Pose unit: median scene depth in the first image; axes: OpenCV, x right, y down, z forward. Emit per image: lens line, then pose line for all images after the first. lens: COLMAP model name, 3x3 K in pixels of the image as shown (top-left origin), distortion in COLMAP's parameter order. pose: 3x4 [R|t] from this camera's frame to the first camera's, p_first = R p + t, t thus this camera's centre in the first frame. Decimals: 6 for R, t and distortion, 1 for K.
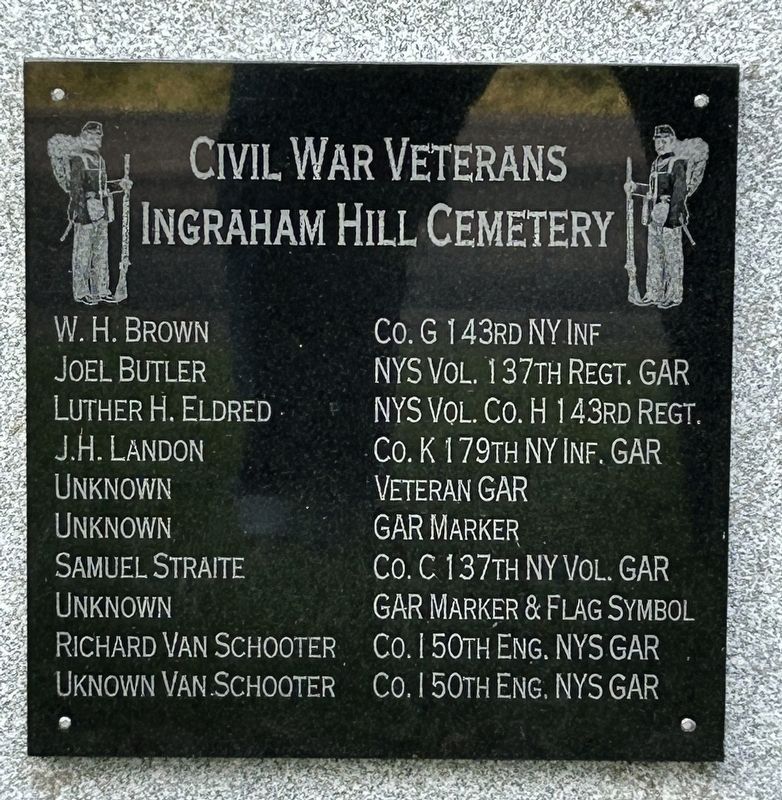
lens RADIAL K [[3579.4, 0, 391.4], [0, 3579.4, 399.9], [0, 0, 1]] dist [0.061072, 0.000000]
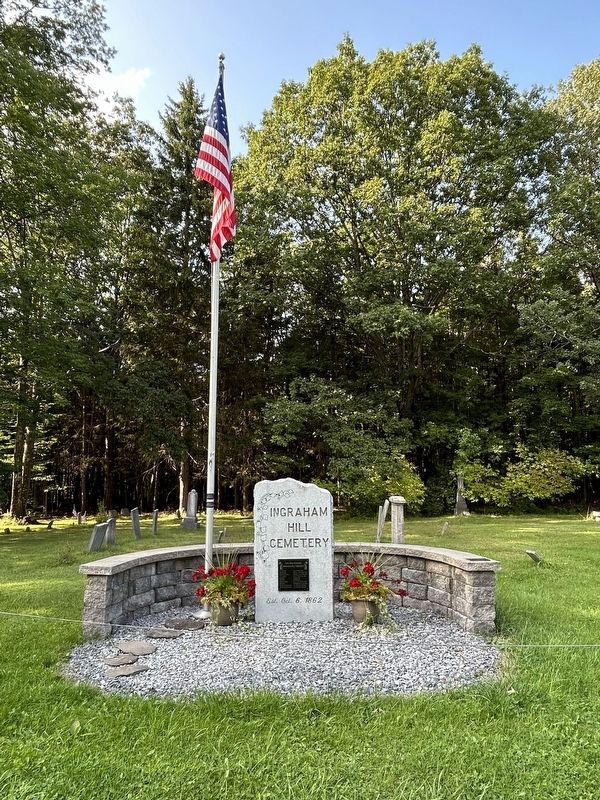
lens RADIAL K [[492.6, 0, 306.0], [0, 492.6, 425.4], [0, 0, 1]] dist [0.007559, -0.000208]
pose [[0.999817, -0.018634, 0.004370, 0.081303], [0.018987, 0.936908, -0.349061, 0.210969], [0.002410, 0.349080, 0.937090, -2.290774]]
